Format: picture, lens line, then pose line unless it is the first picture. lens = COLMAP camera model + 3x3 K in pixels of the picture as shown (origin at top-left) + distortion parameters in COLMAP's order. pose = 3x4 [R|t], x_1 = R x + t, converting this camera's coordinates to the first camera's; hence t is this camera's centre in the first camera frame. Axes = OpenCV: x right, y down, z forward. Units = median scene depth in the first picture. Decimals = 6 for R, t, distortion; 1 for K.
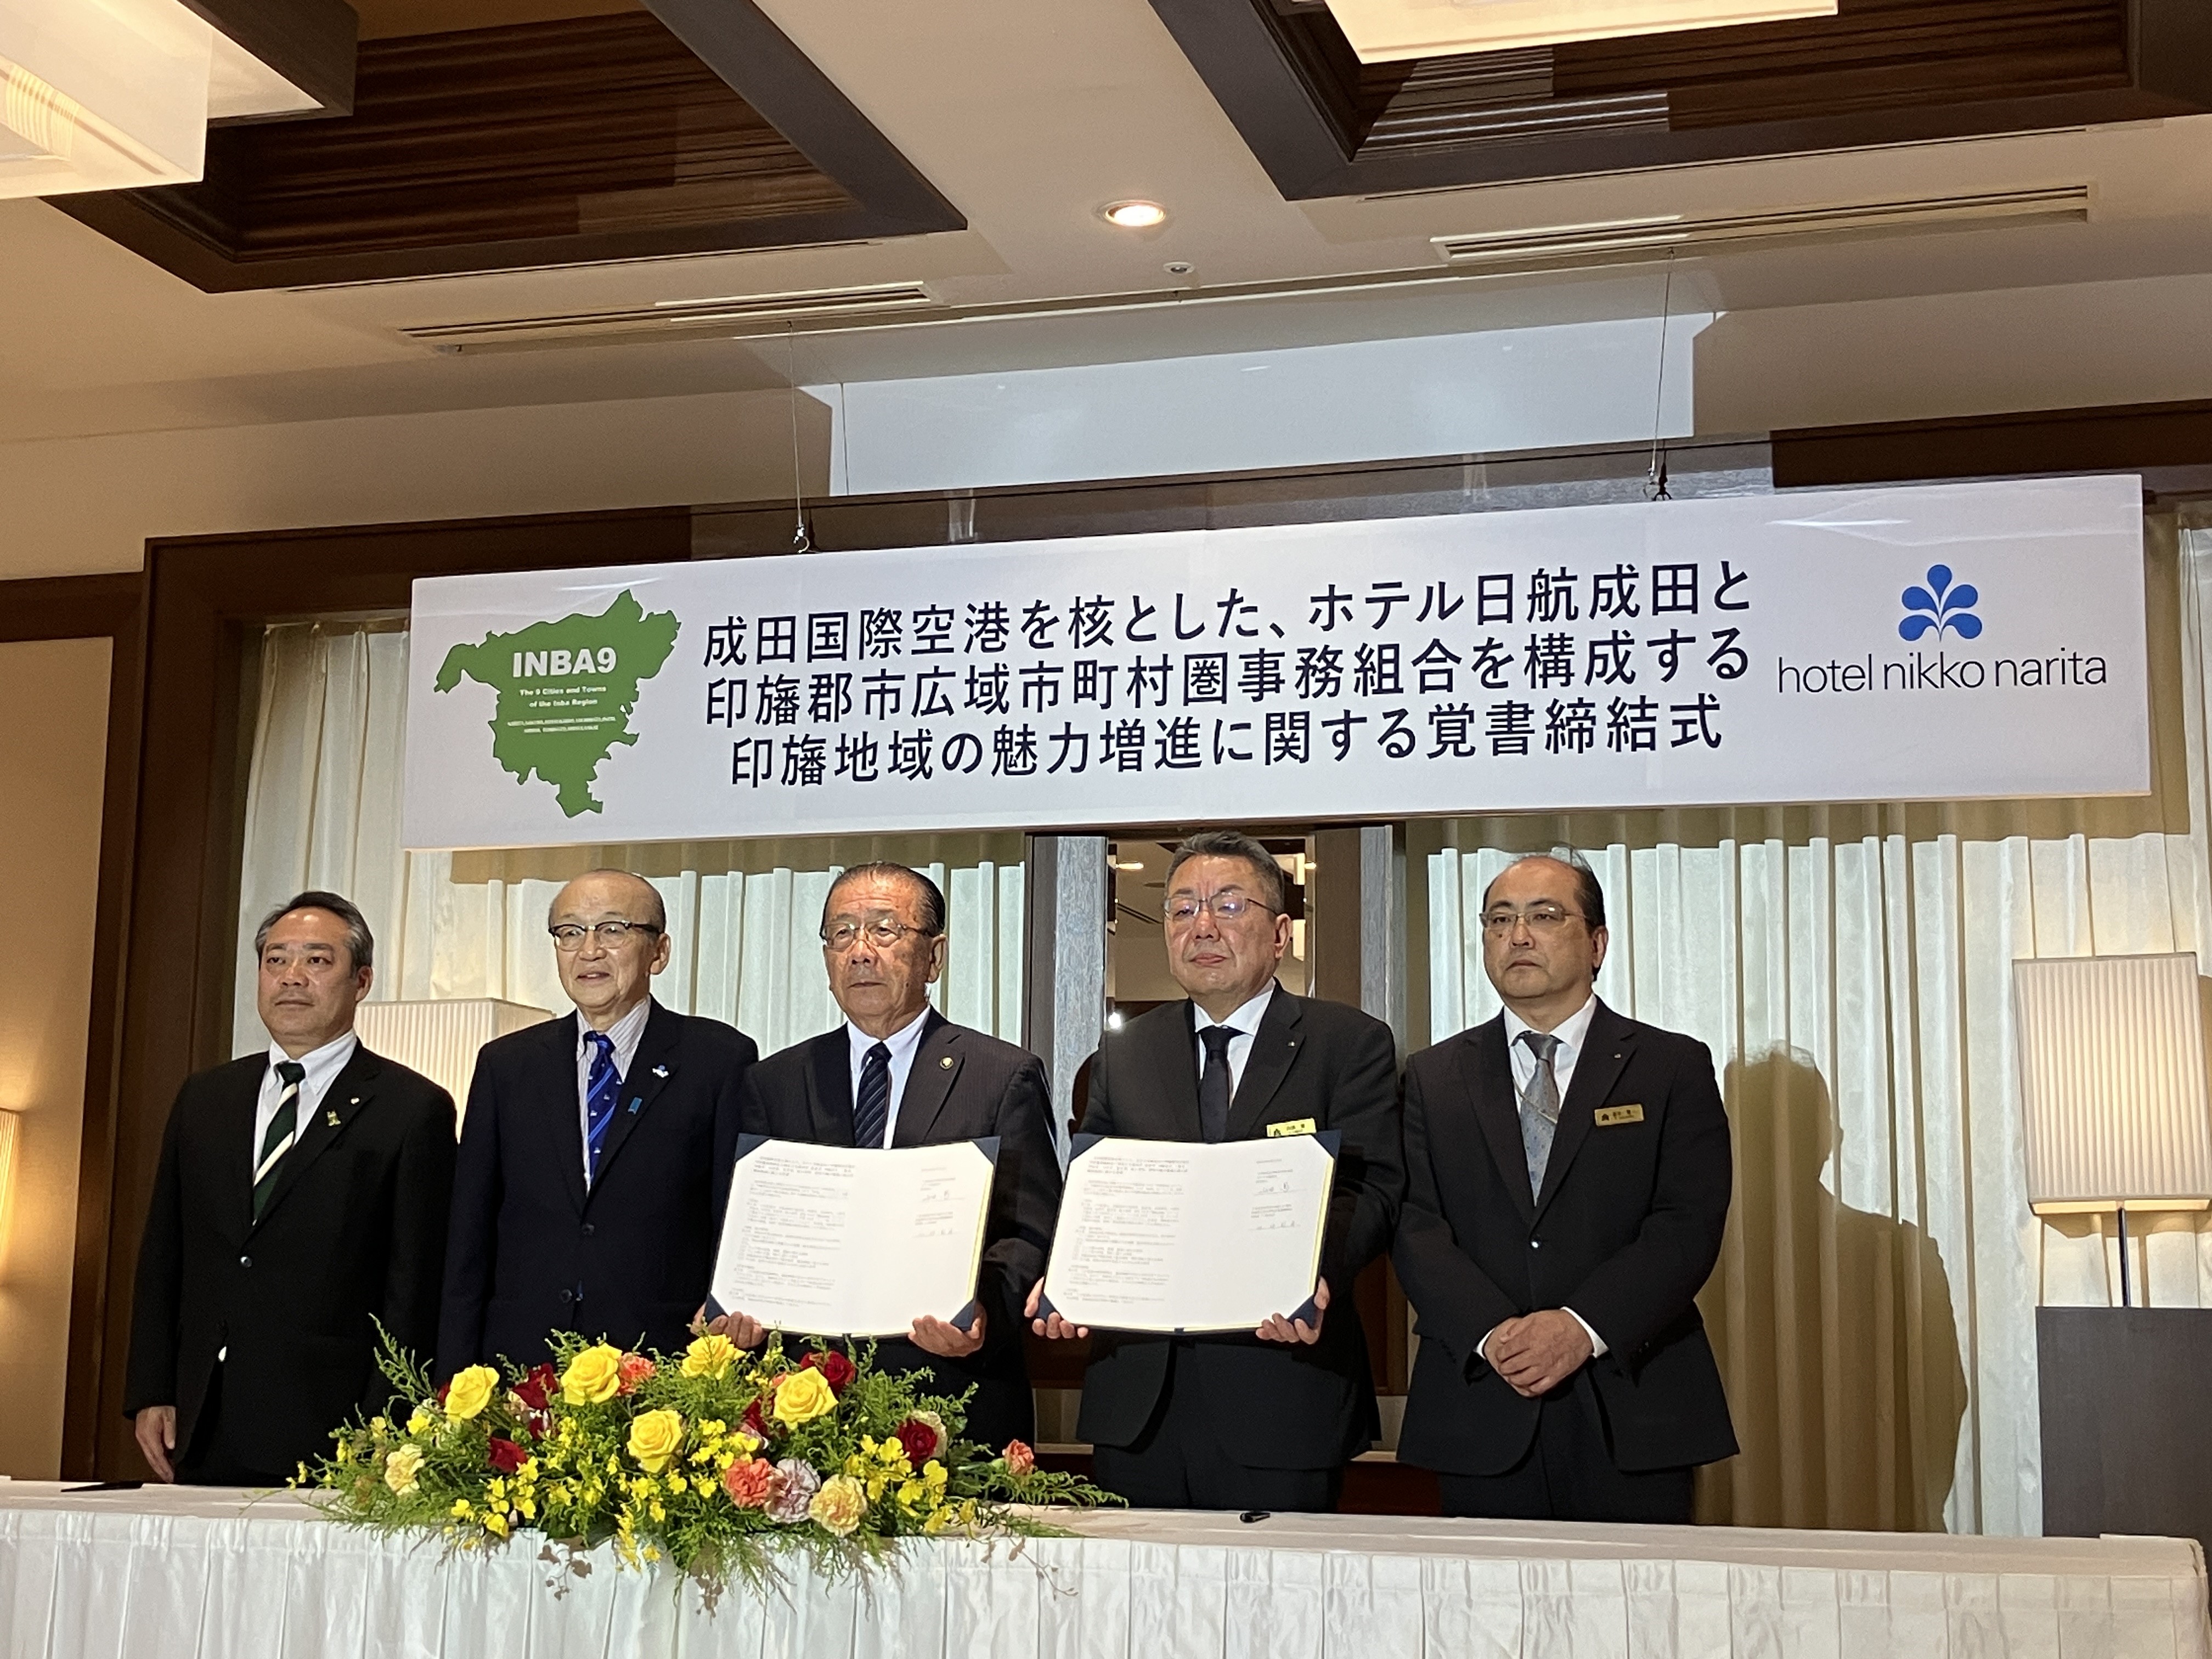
lens RADIAL K [[3217.8, 0, 1106.0], [0, 3217.8, 829.5], [0, 0, 1]] dist [0.264097, -1.038542]
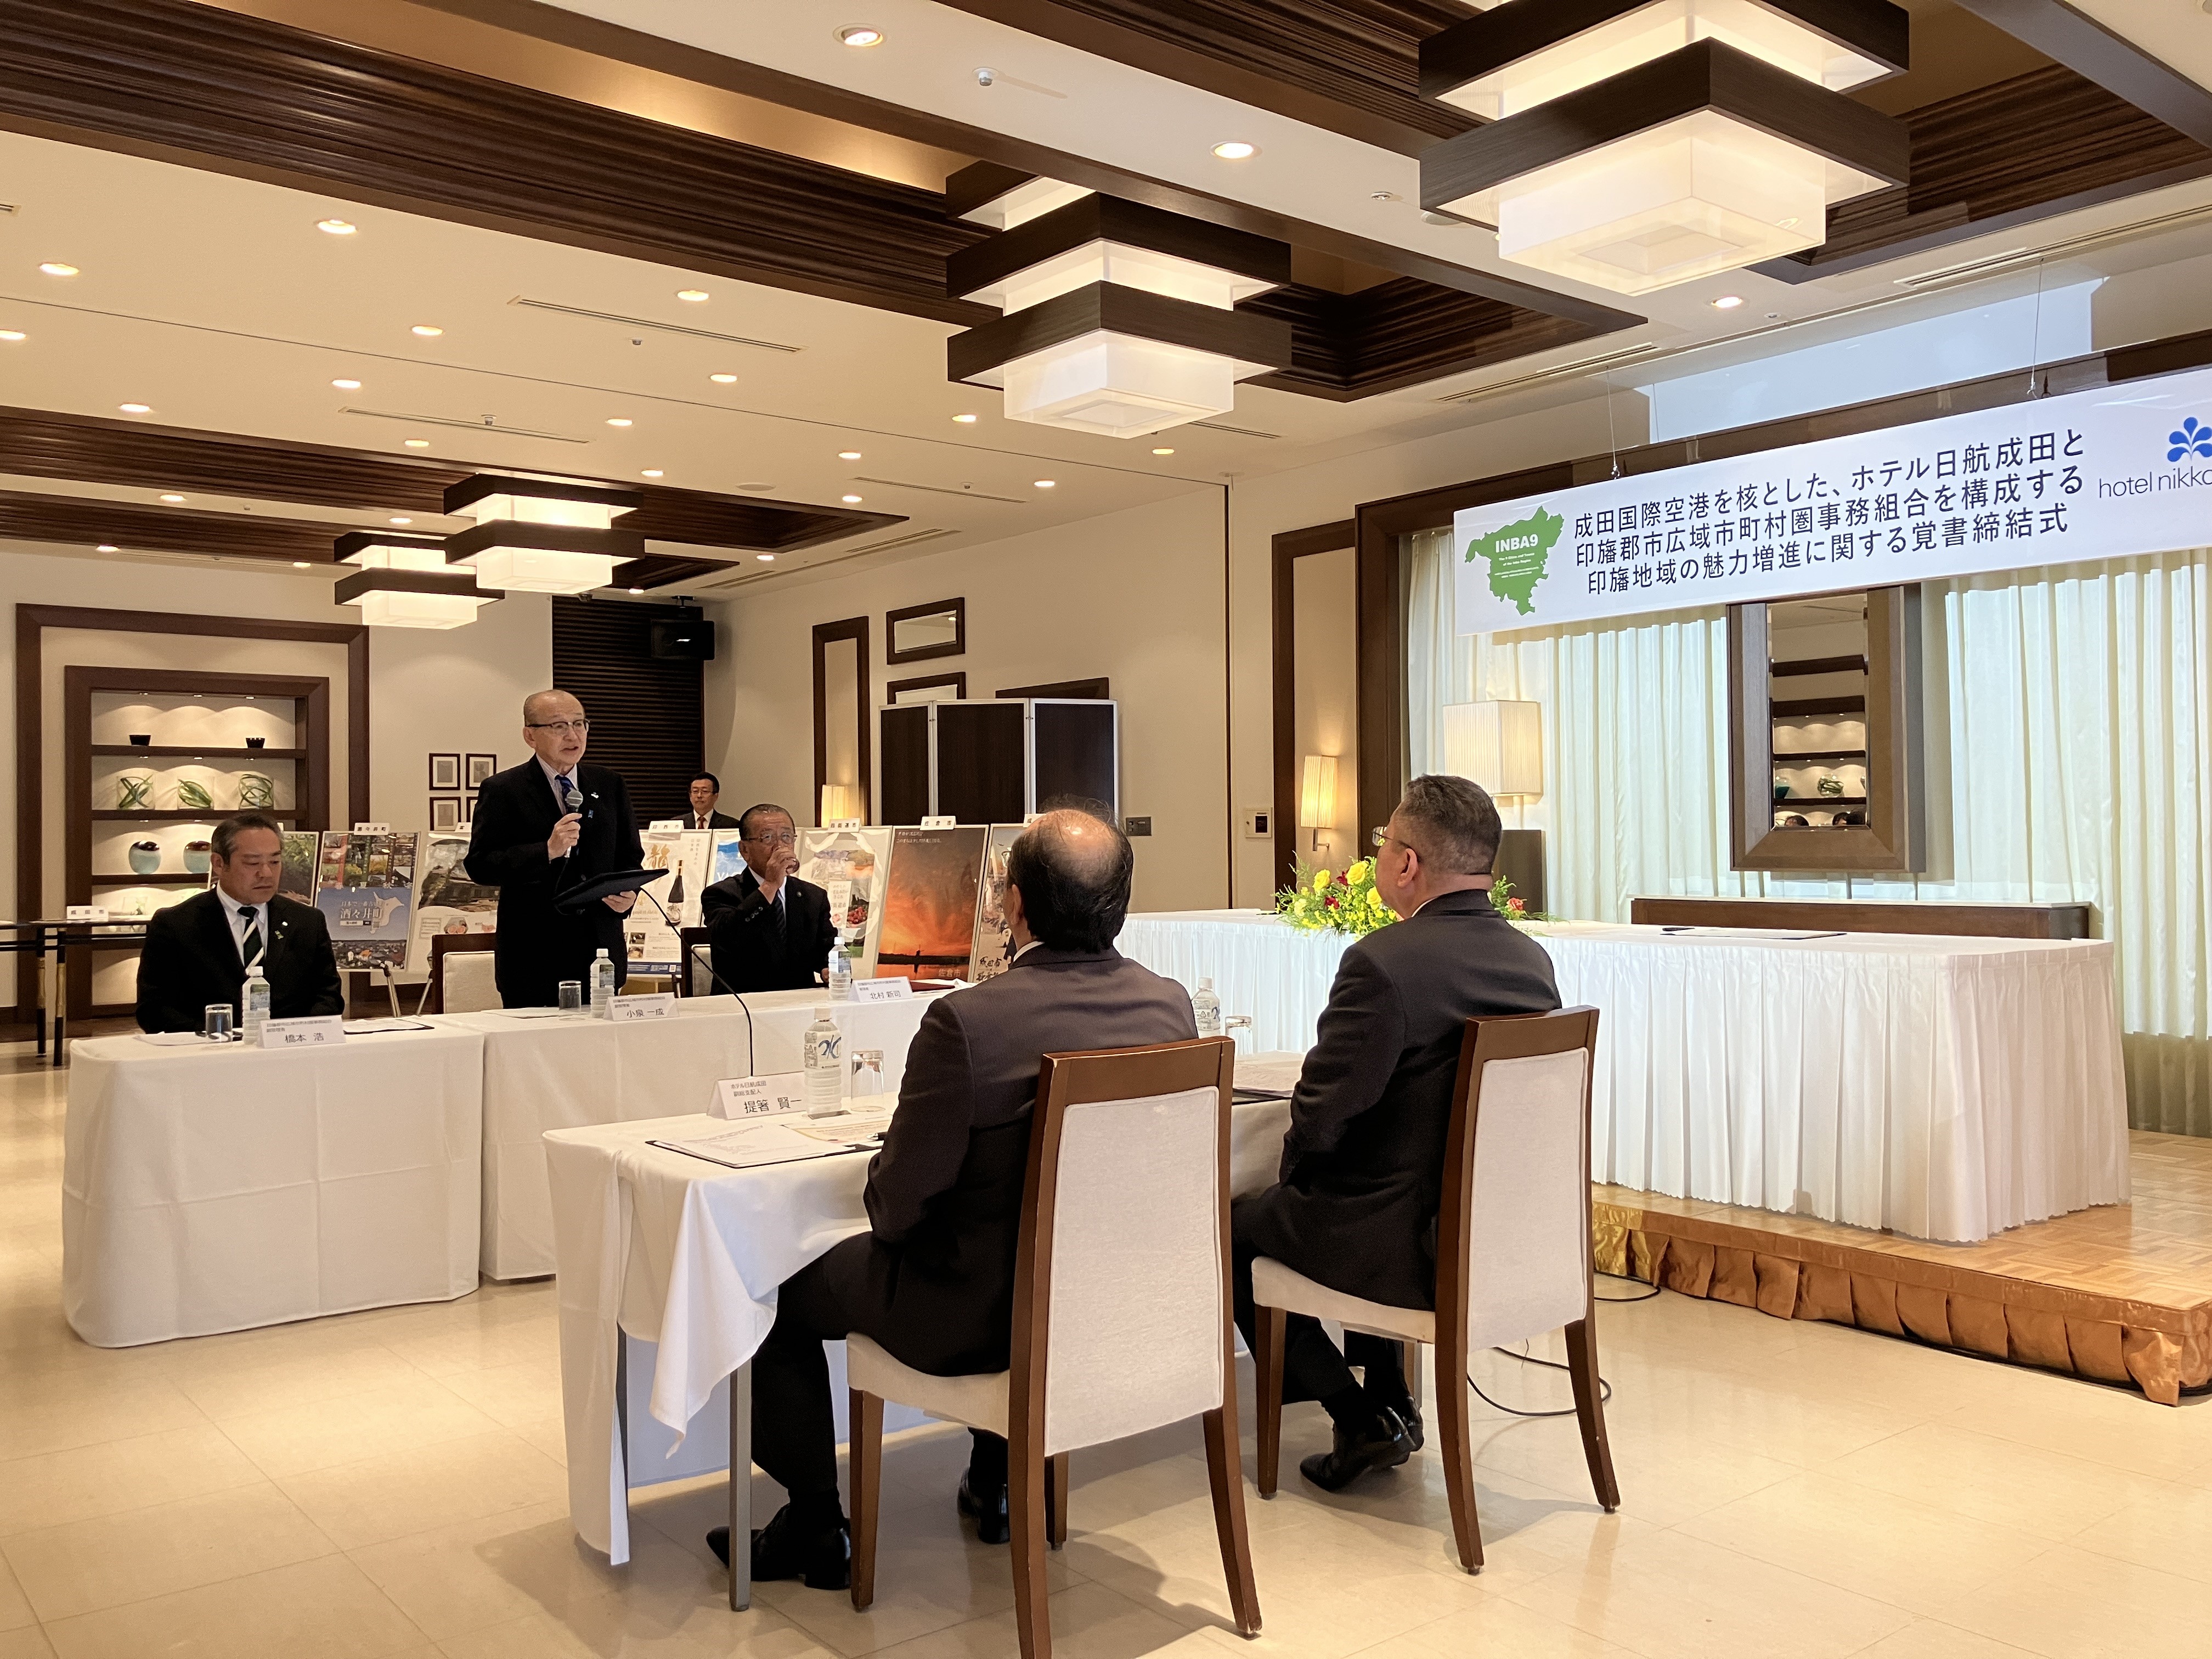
lens RADIAL K [[1815.9, 0, 1106.0], [0, 1815.9, 829.5], [0, 0, 1]] dist [0.002433, 0.003857]
pose [[0.823936, -0.023412, -0.566200, 0.305652], [0.108873, 0.987073, 0.117618, -0.037208], [0.556126, -0.158554, 0.815833, -0.184253]]
